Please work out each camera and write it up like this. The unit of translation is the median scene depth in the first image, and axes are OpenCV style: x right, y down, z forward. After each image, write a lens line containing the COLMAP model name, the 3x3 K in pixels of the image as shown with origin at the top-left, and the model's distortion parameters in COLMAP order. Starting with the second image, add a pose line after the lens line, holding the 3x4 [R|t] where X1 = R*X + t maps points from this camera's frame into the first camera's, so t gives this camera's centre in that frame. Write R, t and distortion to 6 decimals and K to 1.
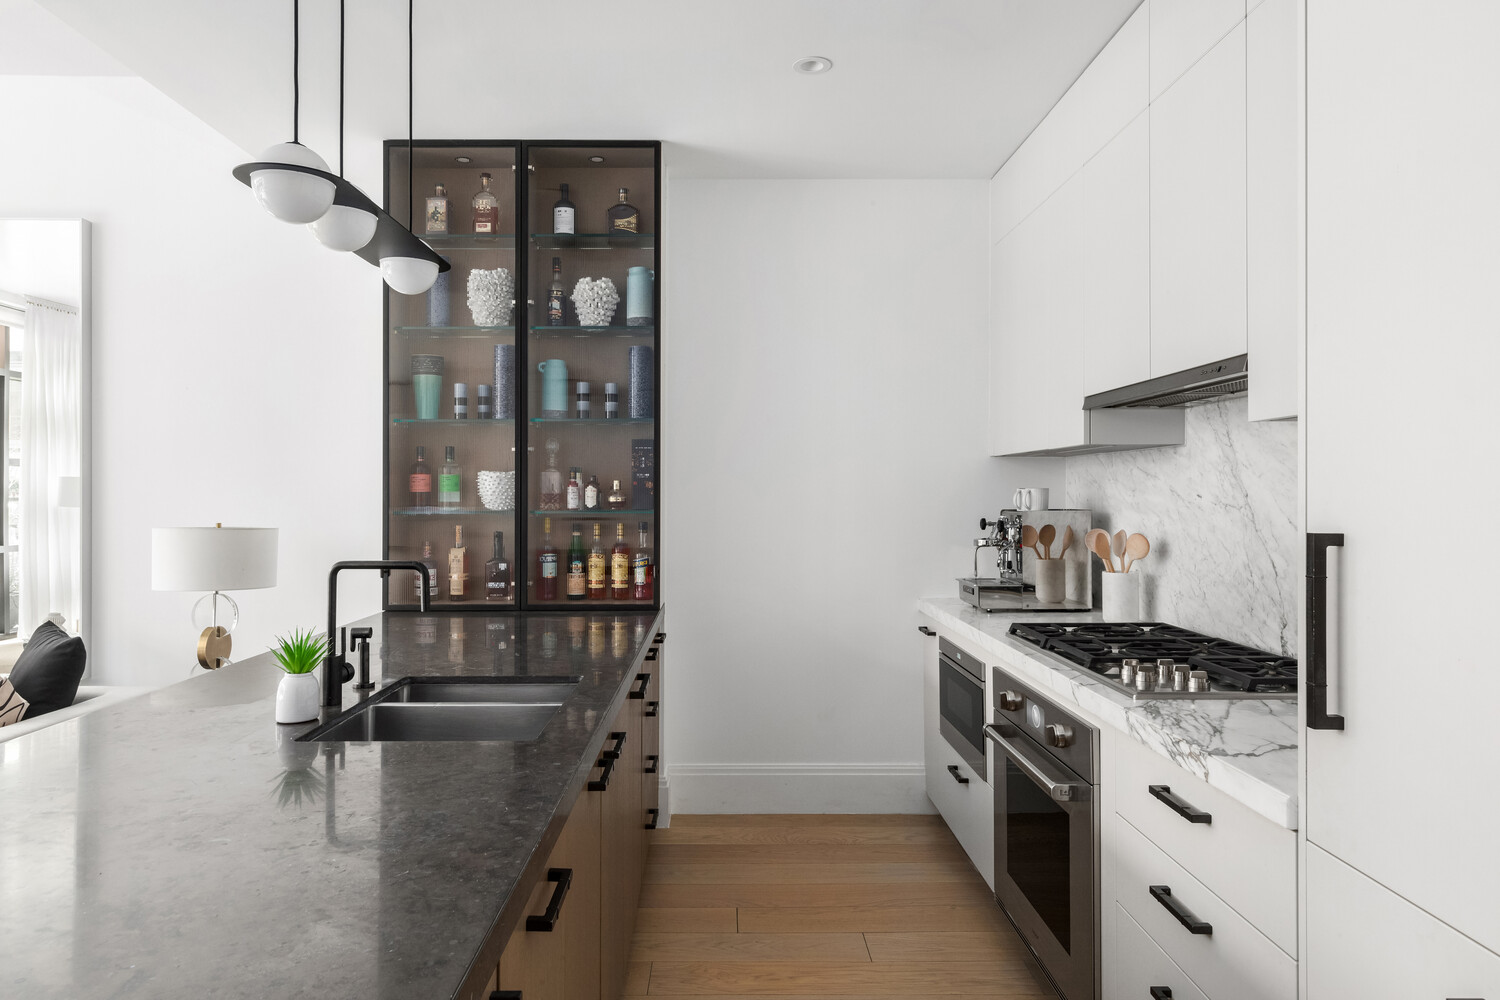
lens RADIAL K [[962.5, 0, 742.1], [0, 962.5, 484.1], [0, 0, 1]] dist [0.005616, -0.003618]
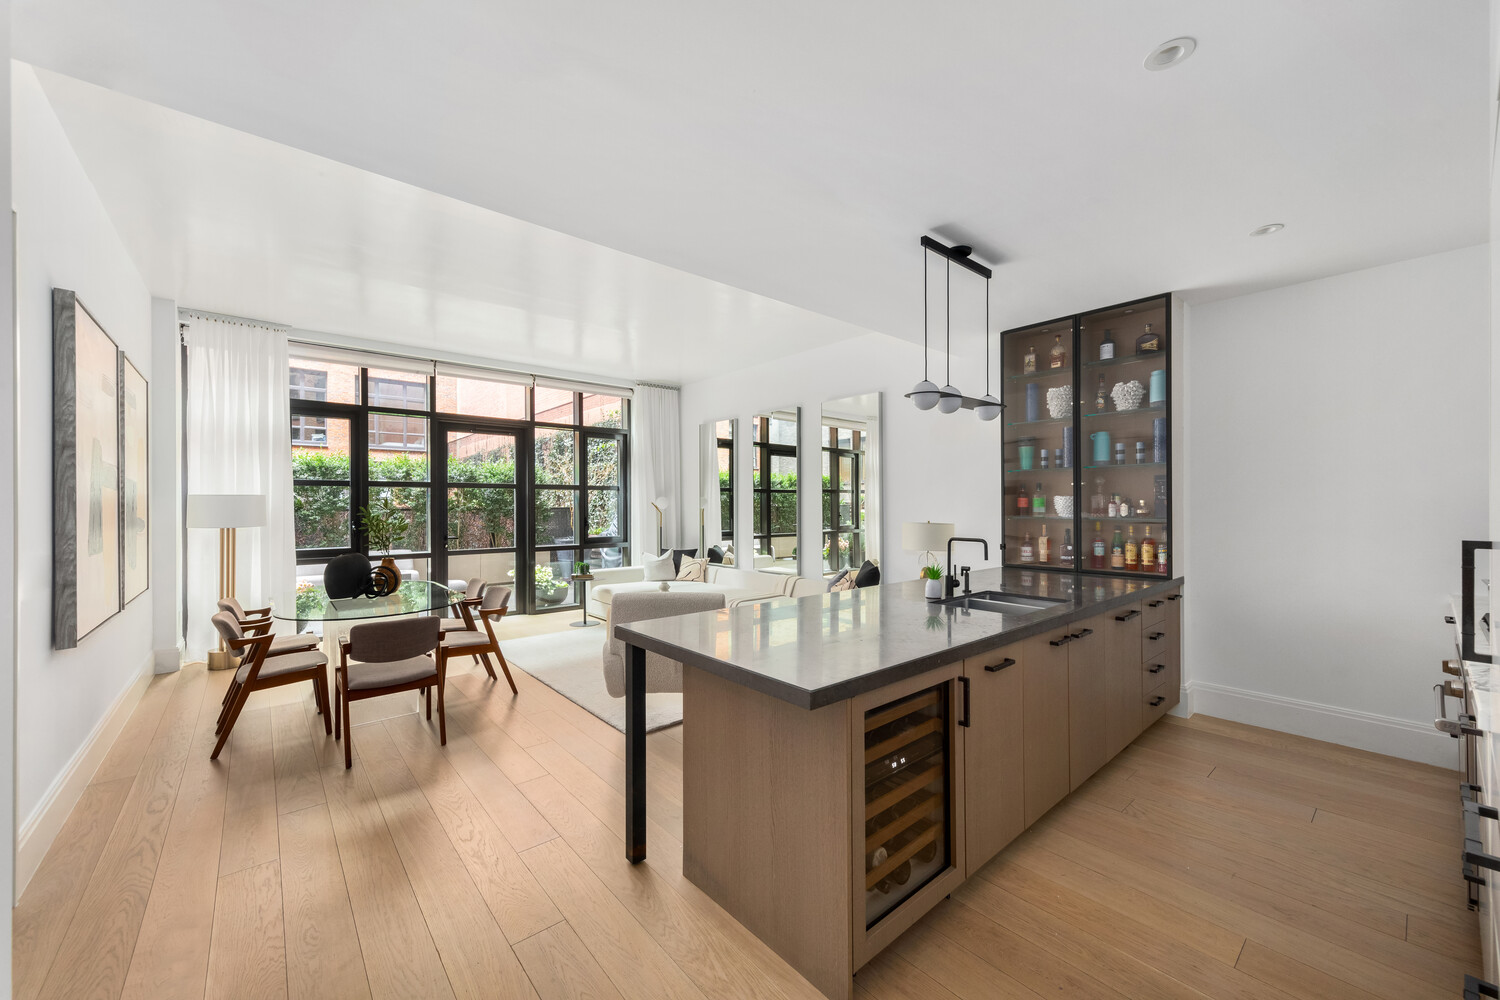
lens RADIAL K [[599.0, 0, 741.1], [0, 599.0, 500.2], [0, 0, 1]] dist [-0.001129, 0.000084]
pose [[0.654419, -0.006182, -0.756107, 0.203620], [0.009334, 0.999956, -0.000097, -0.010449], [0.756075, -0.006994, 0.654448, -0.215372]]
